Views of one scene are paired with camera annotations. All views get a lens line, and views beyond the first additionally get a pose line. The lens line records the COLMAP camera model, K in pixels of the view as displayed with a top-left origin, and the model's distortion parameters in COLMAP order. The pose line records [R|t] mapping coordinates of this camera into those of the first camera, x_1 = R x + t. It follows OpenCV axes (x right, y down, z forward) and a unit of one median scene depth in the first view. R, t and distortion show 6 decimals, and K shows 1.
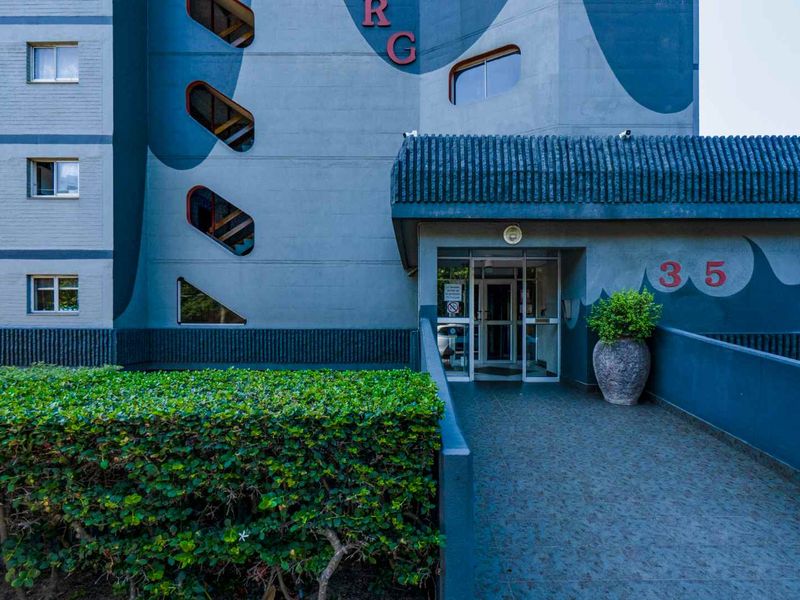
lens RADIAL K [[399.4, 0, 401.3], [0, 399.4, 308.3], [0, 0, 1]] dist [0.000924, -0.000355]
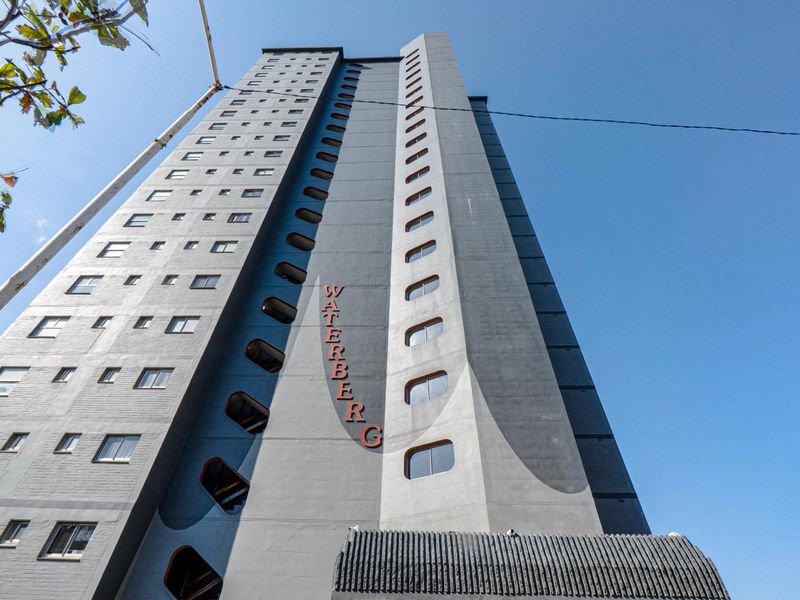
lens RADIAL K [[399.4, 0, 398.6], [0, 399.4, 304.4], [0, 0, 1]] dist [0.000924, -0.000355]
pose [[0.999673, 0.022760, -0.011642, 0.115737], [-0.024498, 0.722672, -0.690756, -0.028631], [-0.007308, 0.690816, 0.722994, -0.353124]]
